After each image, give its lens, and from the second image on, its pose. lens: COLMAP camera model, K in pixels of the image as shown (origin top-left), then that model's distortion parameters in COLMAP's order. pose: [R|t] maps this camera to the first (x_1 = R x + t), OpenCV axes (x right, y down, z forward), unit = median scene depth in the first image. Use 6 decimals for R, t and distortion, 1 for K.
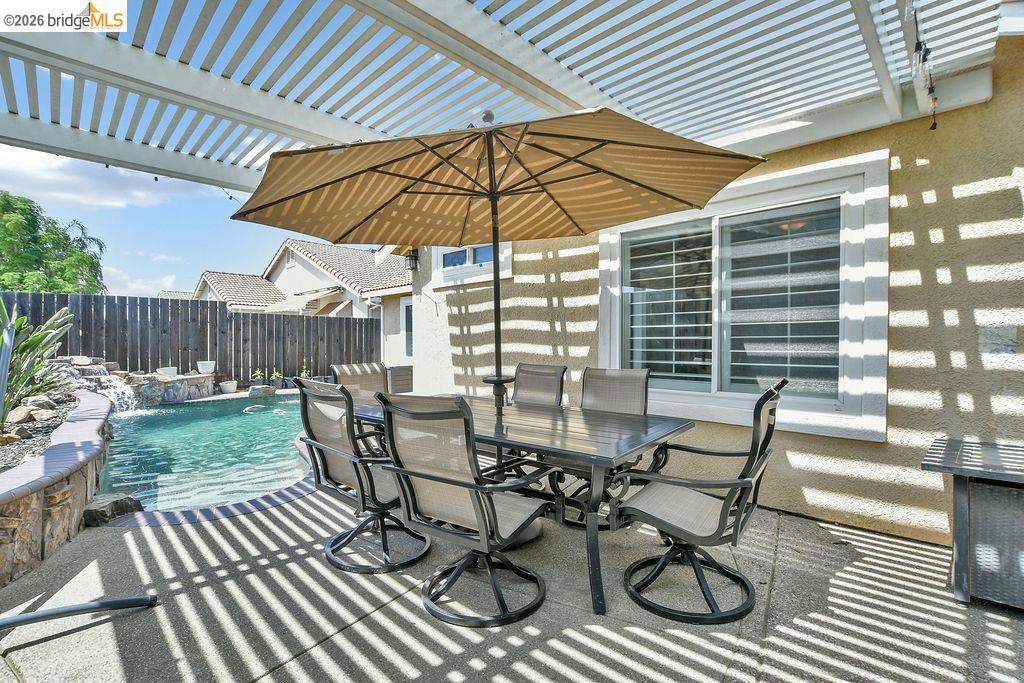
lens RADIAL K [[492.6, 0, 510.2], [0, 492.6, 348.2], [0, 0, 1]] dist [-0.015789, 0.000201]
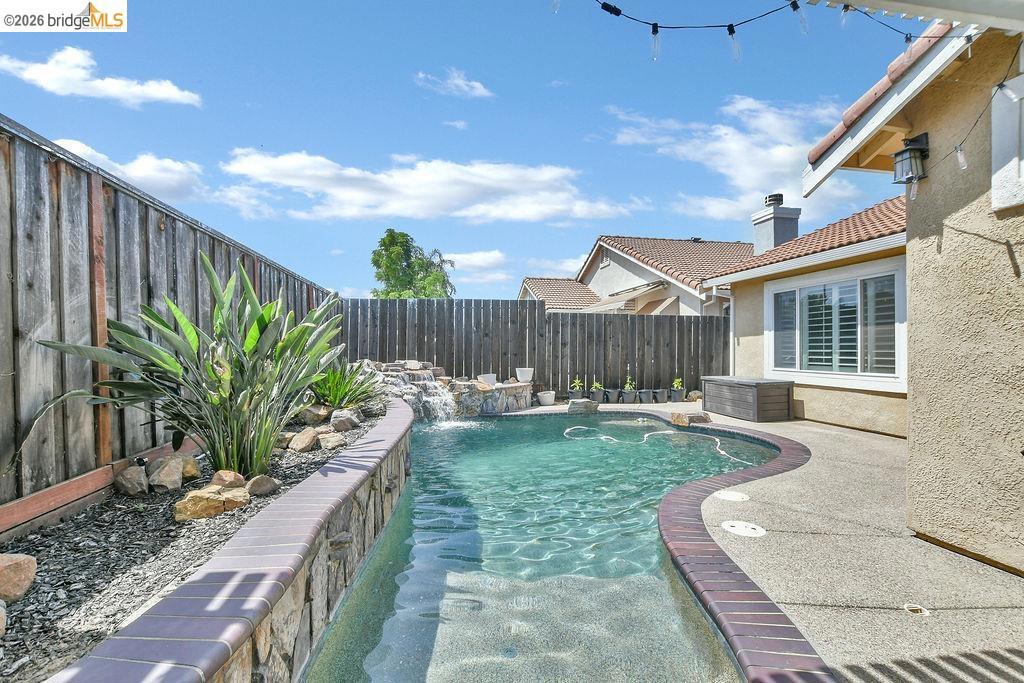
lens RADIAL K [[492.6, 0, 510.2], [0, 492.6, 348.2], [0, 0, 1]] dist [-0.015789, 0.000201]
pose [[0.830948, 0.001907, -0.556346, -0.144835], [-0.009124, 0.999906, -0.010199, 0.000242], [0.556275, 0.013550, 0.830888, 0.241065]]
